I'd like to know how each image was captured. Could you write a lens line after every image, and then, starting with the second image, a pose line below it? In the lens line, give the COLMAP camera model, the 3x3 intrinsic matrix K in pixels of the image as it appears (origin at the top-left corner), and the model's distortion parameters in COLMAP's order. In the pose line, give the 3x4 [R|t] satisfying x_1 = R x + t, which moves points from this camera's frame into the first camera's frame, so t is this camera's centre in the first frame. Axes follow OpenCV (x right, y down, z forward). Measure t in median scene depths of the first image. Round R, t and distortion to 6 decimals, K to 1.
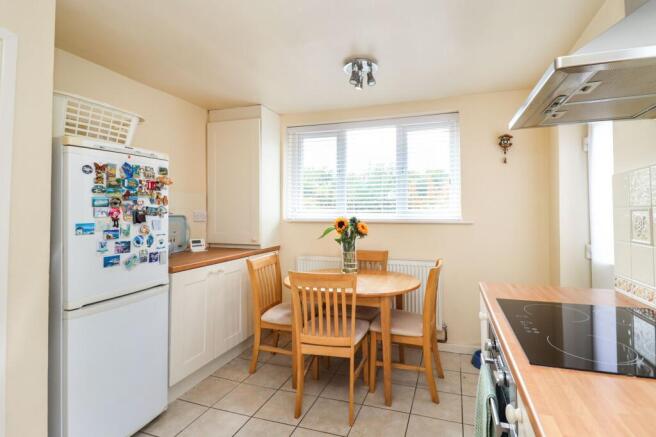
lens RADIAL K [[315.4, 0, 350.7], [0, 315.4, 206.7], [0, 0, 1]] dist [-0.005144, -0.002975]
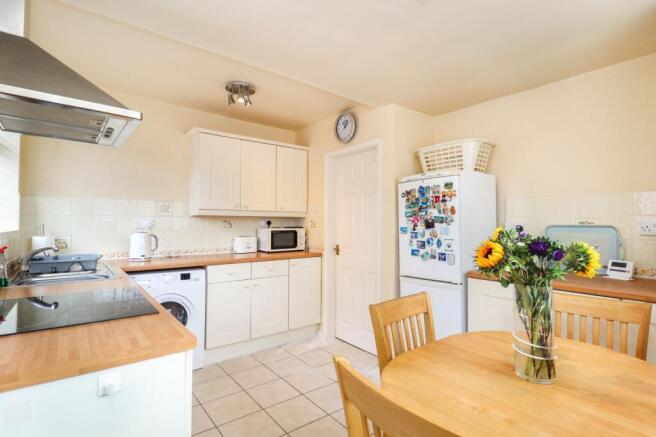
lens RADIAL K [[315.4, 0, 327.9], [0, 315.4, 219.5], [0, 0, 1]] dist [-0.005144, -0.002975]
pose [[-0.565560, -0.007798, -0.824670, 0.696160], [0.010263, 0.999811, -0.016492, 0.031872], [0.824643, -0.017791, -0.565373, 1.431885]]
